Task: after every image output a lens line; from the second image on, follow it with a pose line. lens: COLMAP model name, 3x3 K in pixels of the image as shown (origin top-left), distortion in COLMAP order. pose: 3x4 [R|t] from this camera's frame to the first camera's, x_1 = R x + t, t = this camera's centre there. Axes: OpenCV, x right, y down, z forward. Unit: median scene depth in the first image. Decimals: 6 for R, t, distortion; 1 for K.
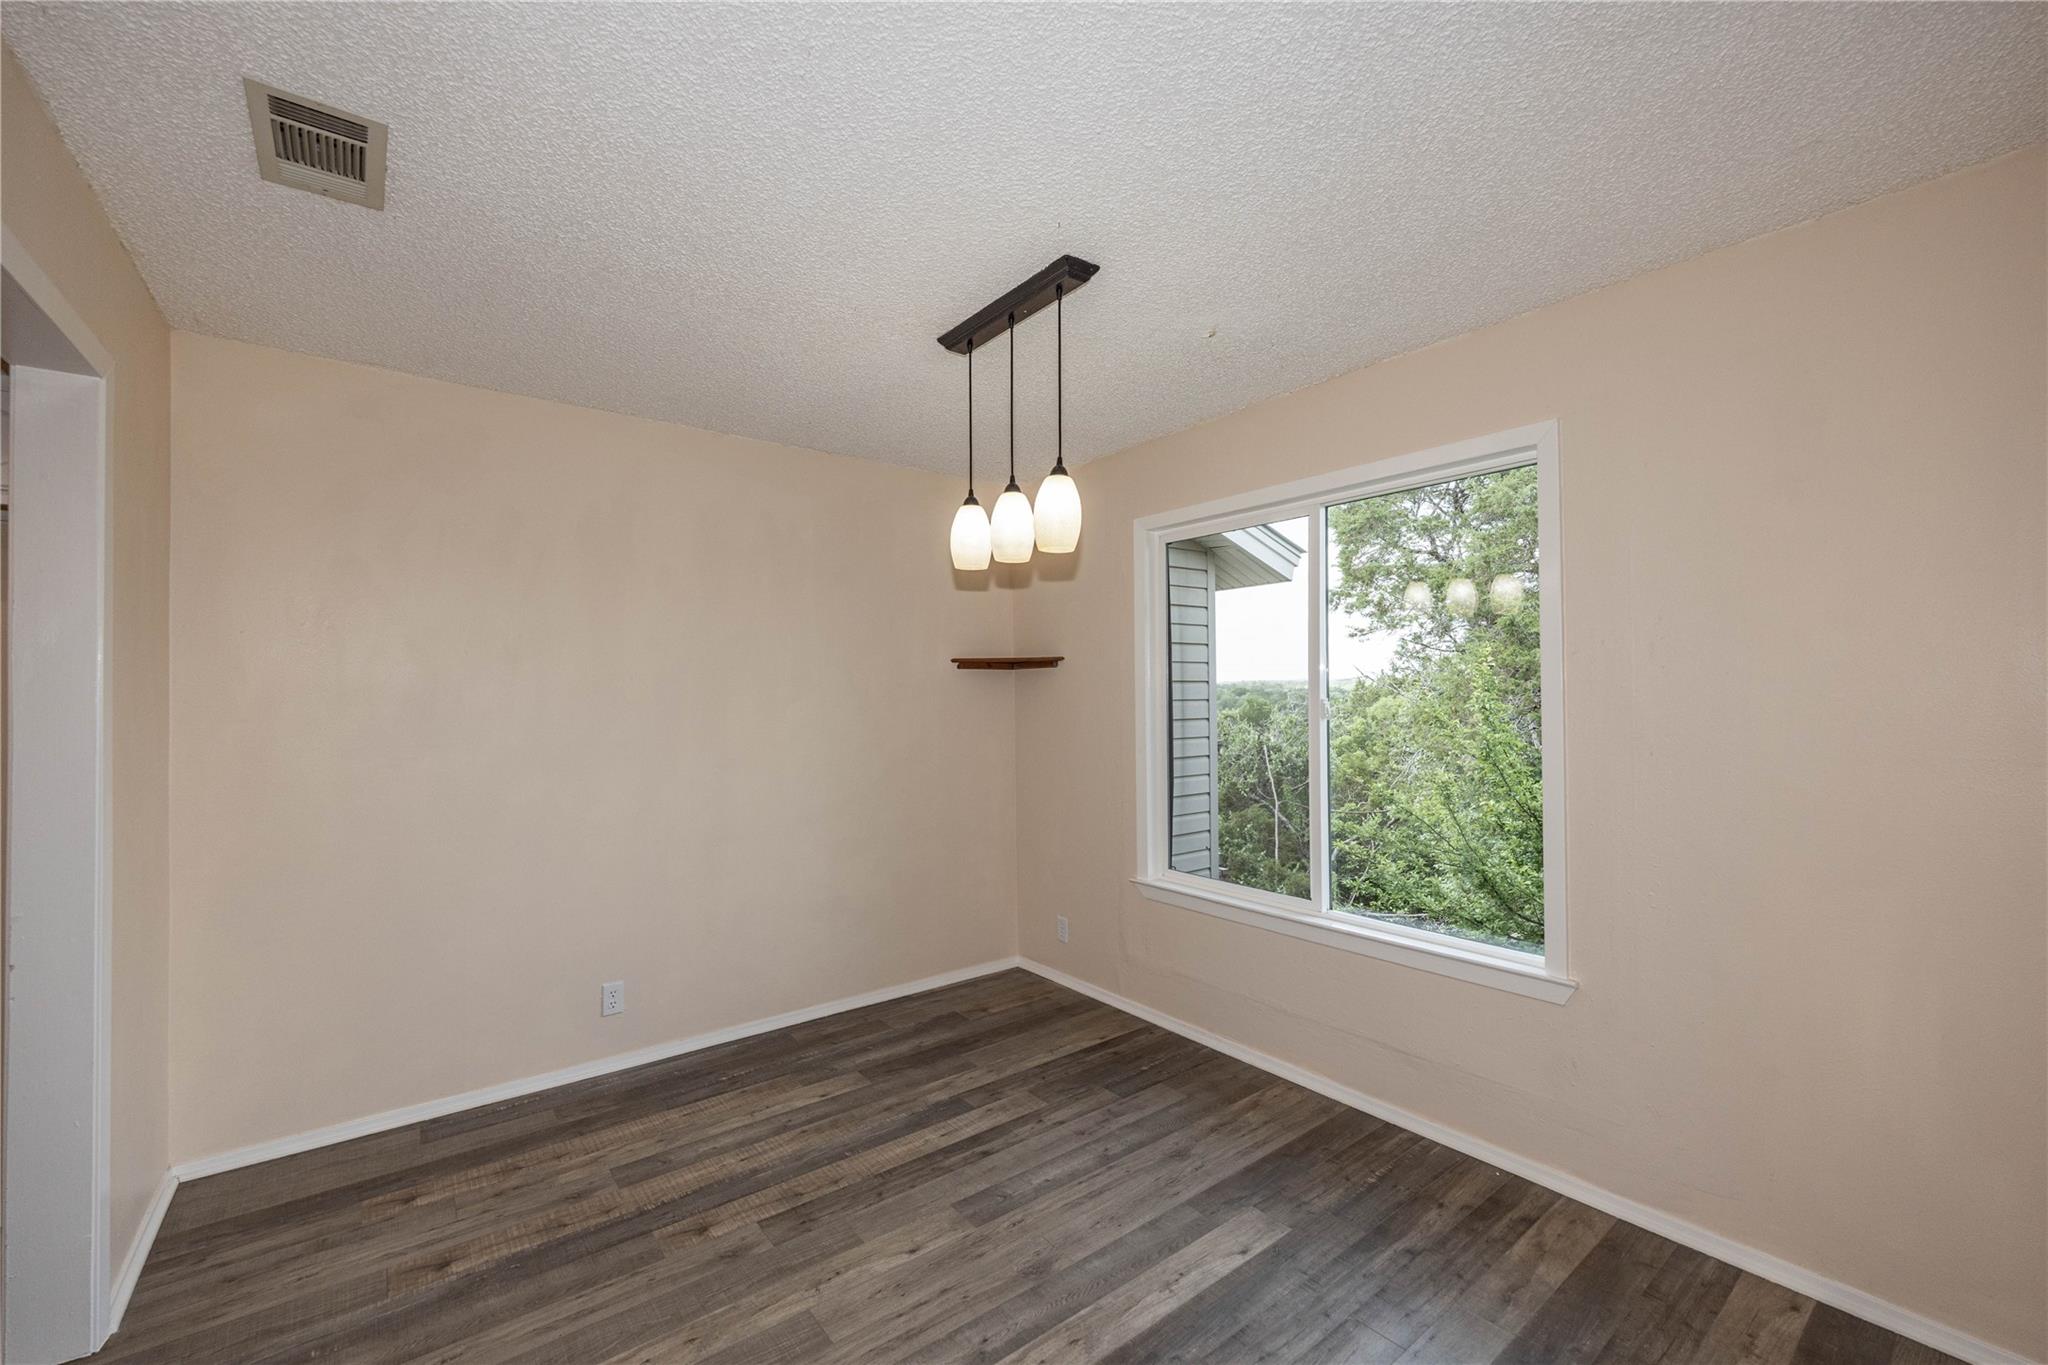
lens RADIAL K [[819.0, 0, 1031.7], [0, 819.0, 688.9], [0, 0, 1]] dist [-0.001880, -0.001254]
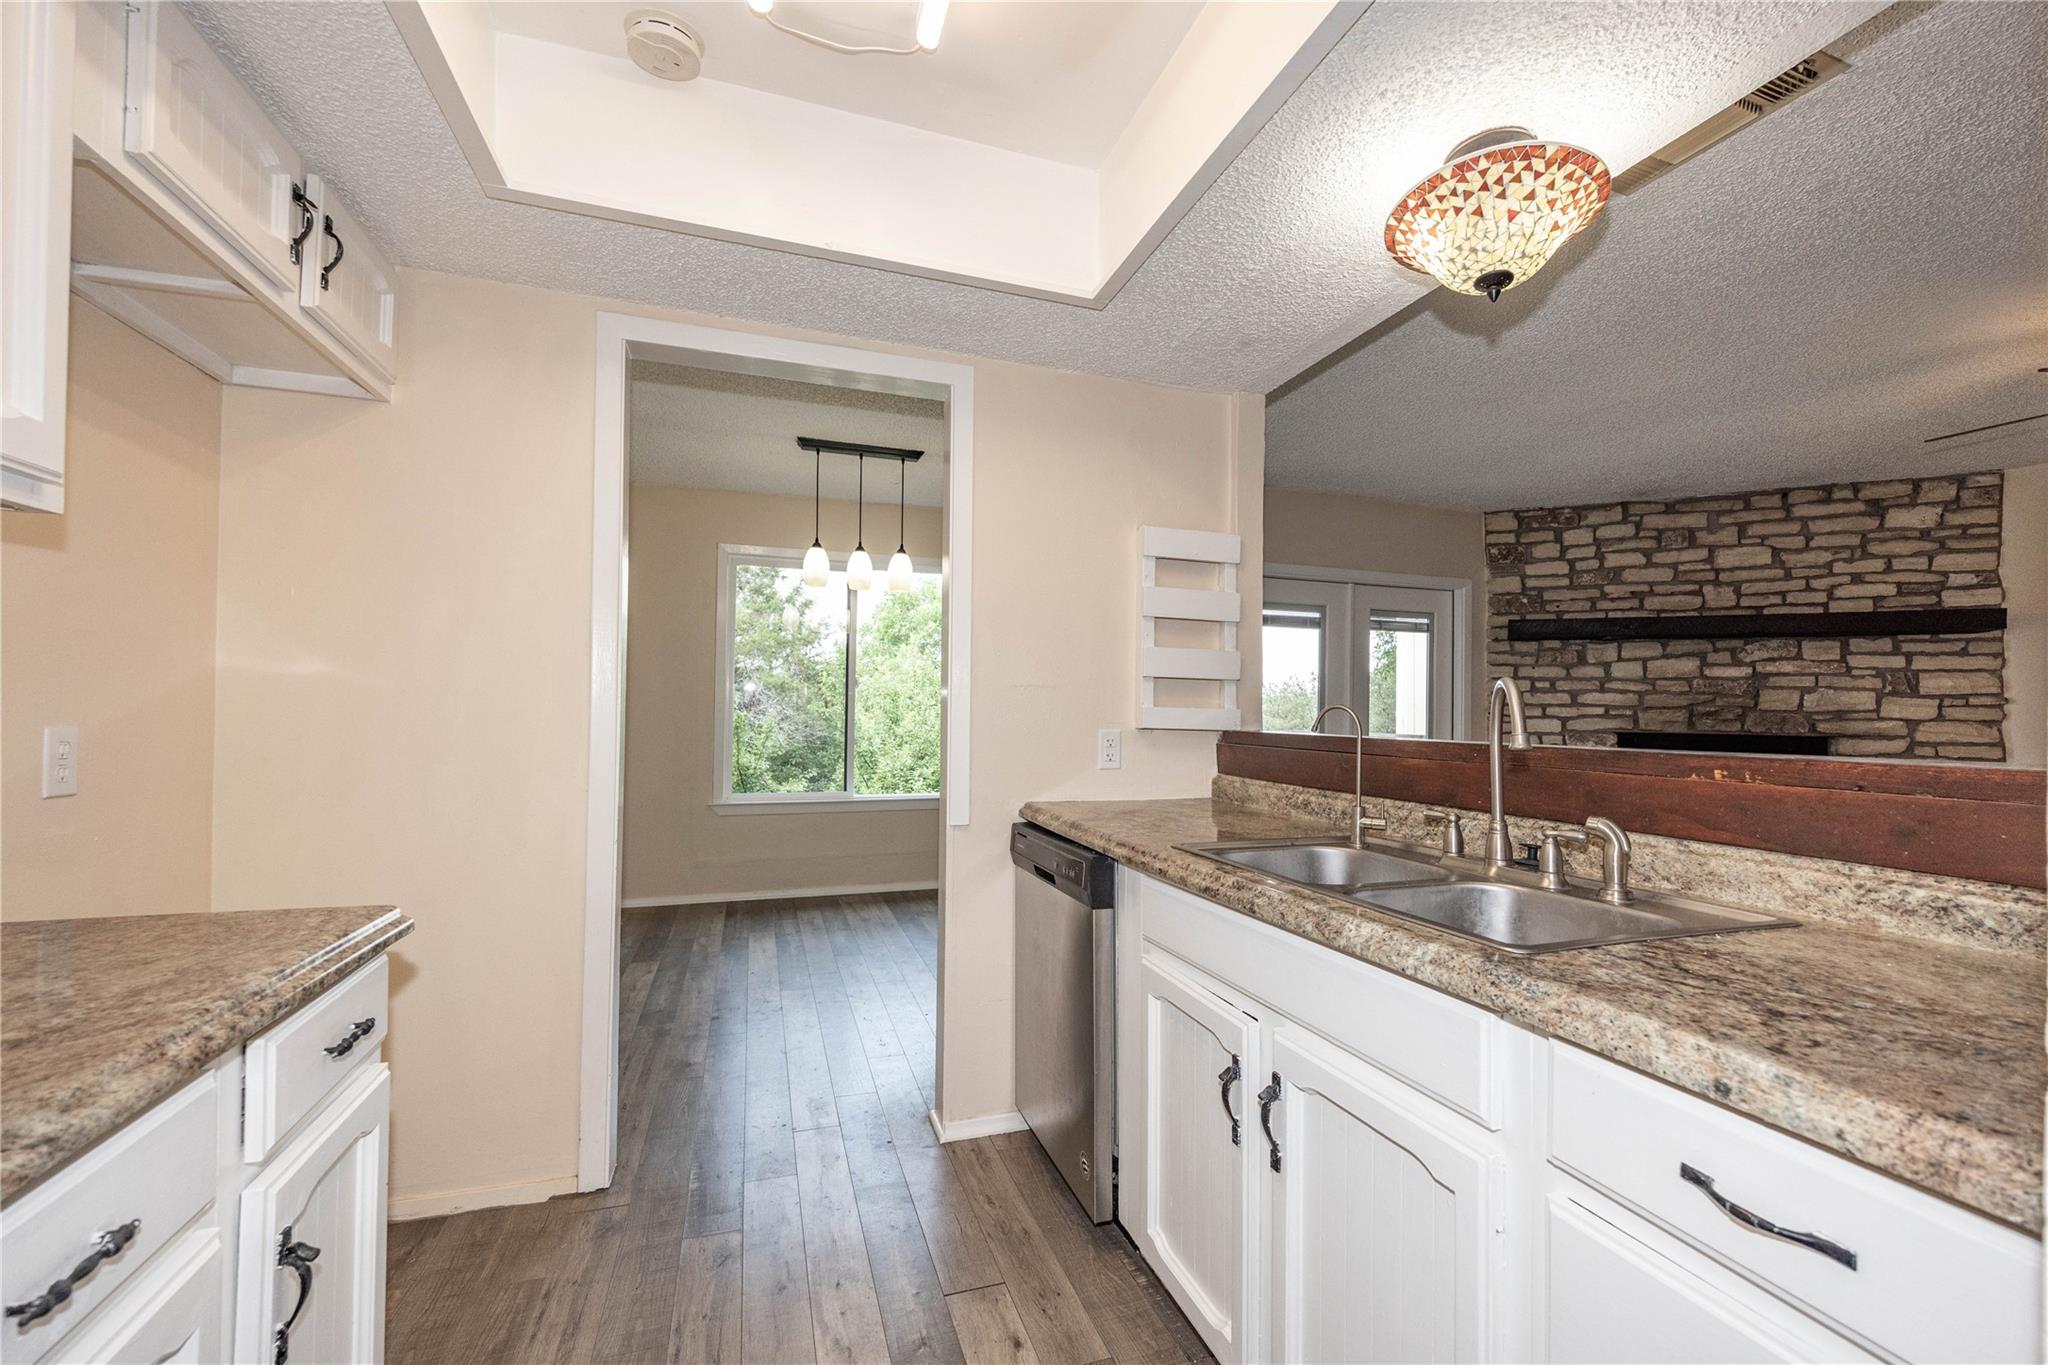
lens RADIAL K [[885.8, 0, 1042.0], [0, 885.8, 692.2], [0, 0, 1]] dist [0.004013, -0.001314]
pose [[0.327288, 0.025231, 0.944588, -1.316809], [-0.019385, 0.999612, -0.019984, 0.076939], [-0.944726, -0.011771, 0.327650, -0.016312]]
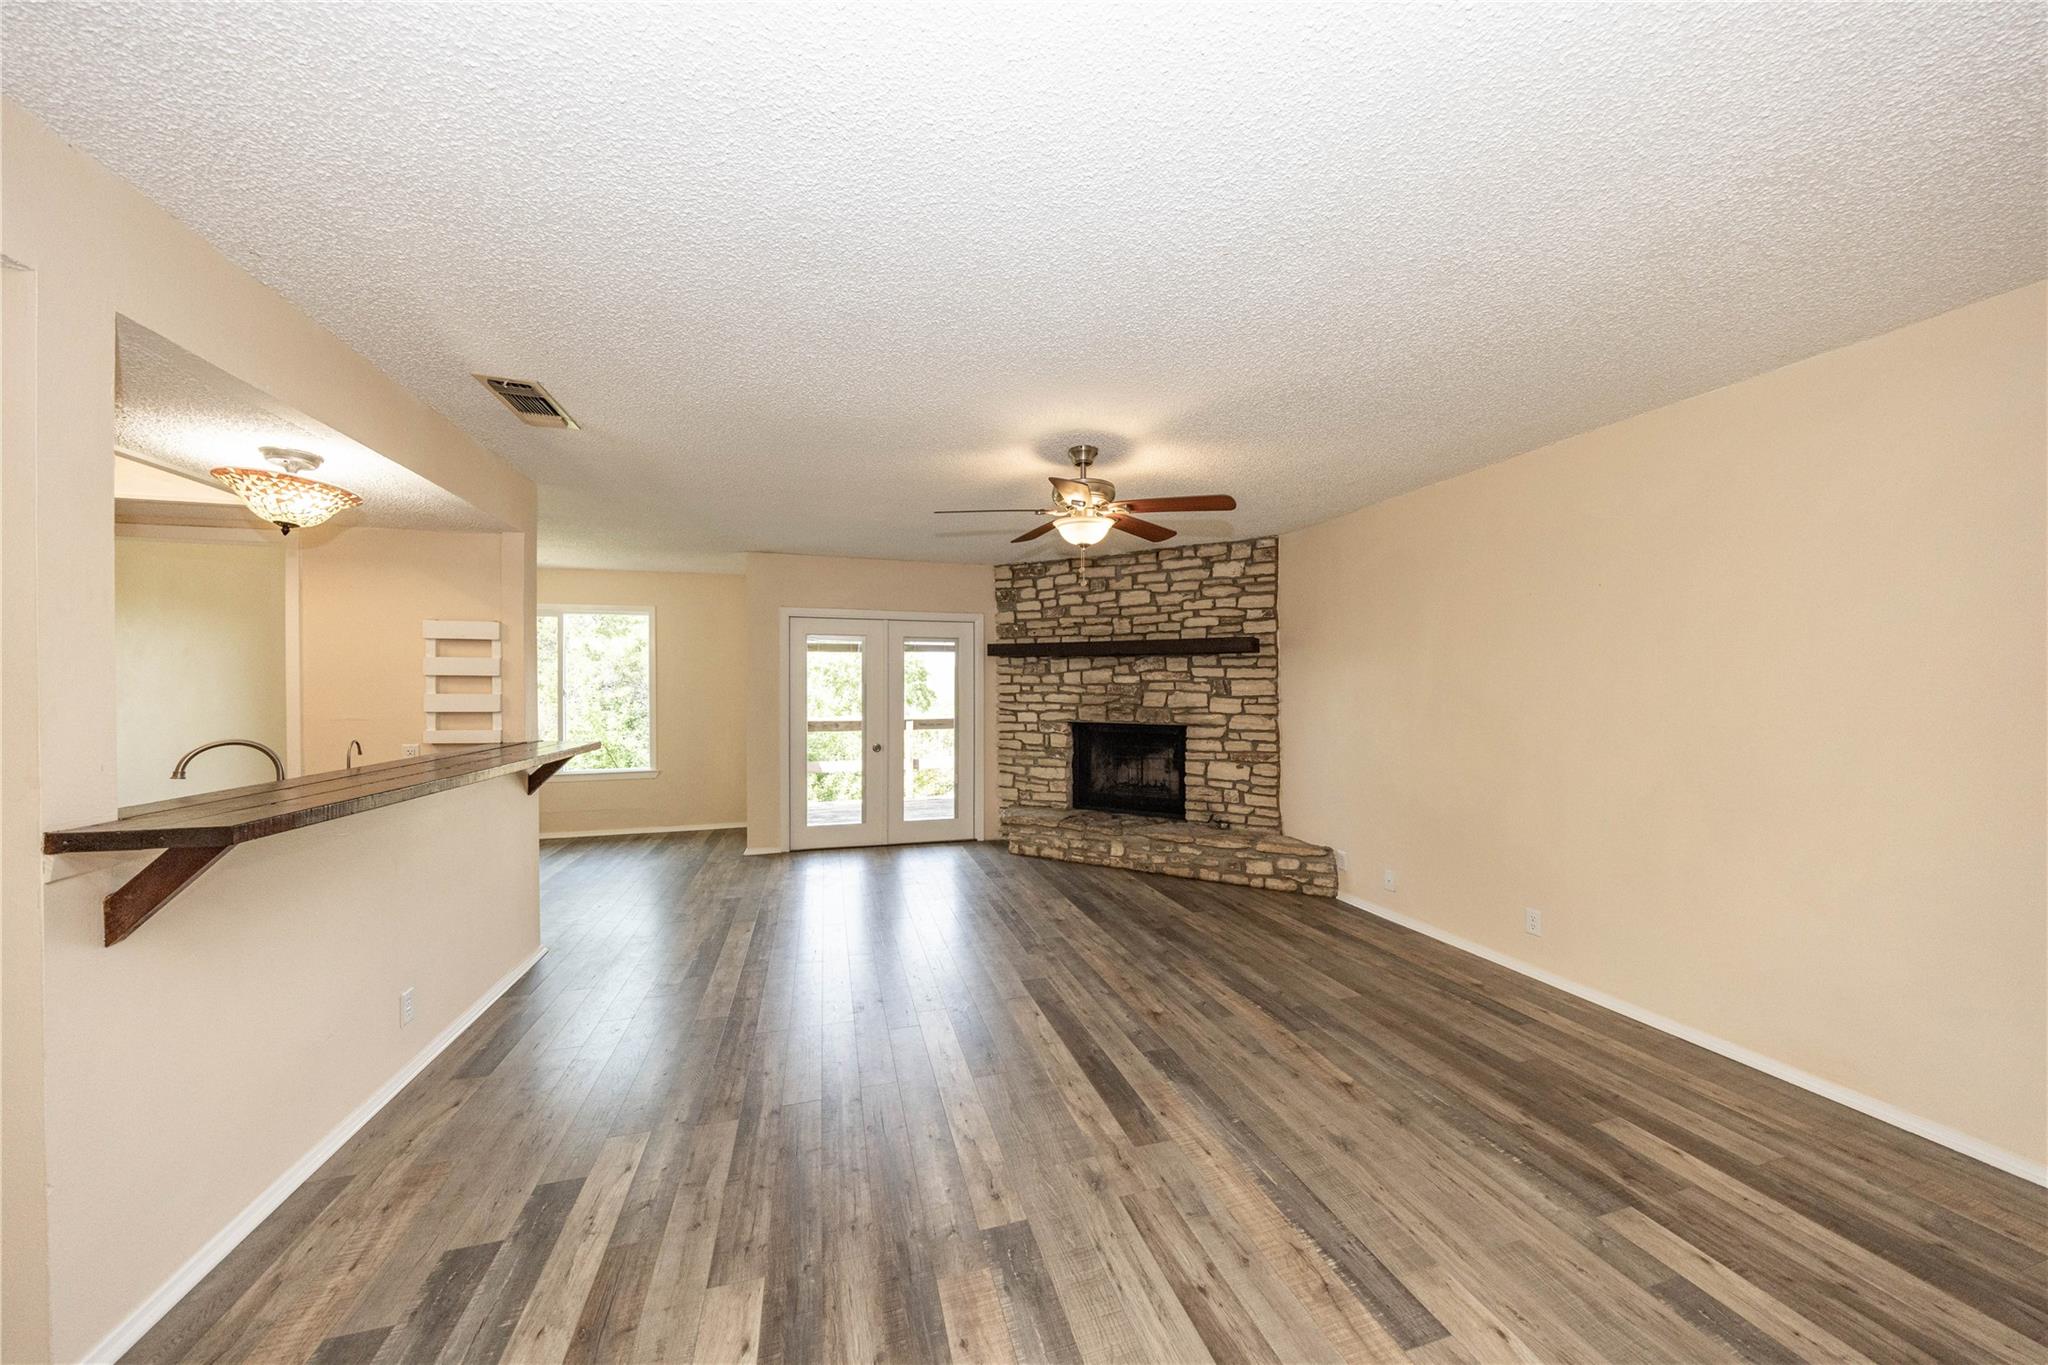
lens RADIAL K [[680.2, 0, 1016.8], [0, 680.2, 685.5], [0, 0, 1]] dist [0.003958, -0.000088]
pose [[0.387821, -0.001665, 0.921733, -1.089715], [-0.004494, 0.999983, 0.003697, -0.012812], [-0.921724, -0.005576, 0.387807, -1.169461]]
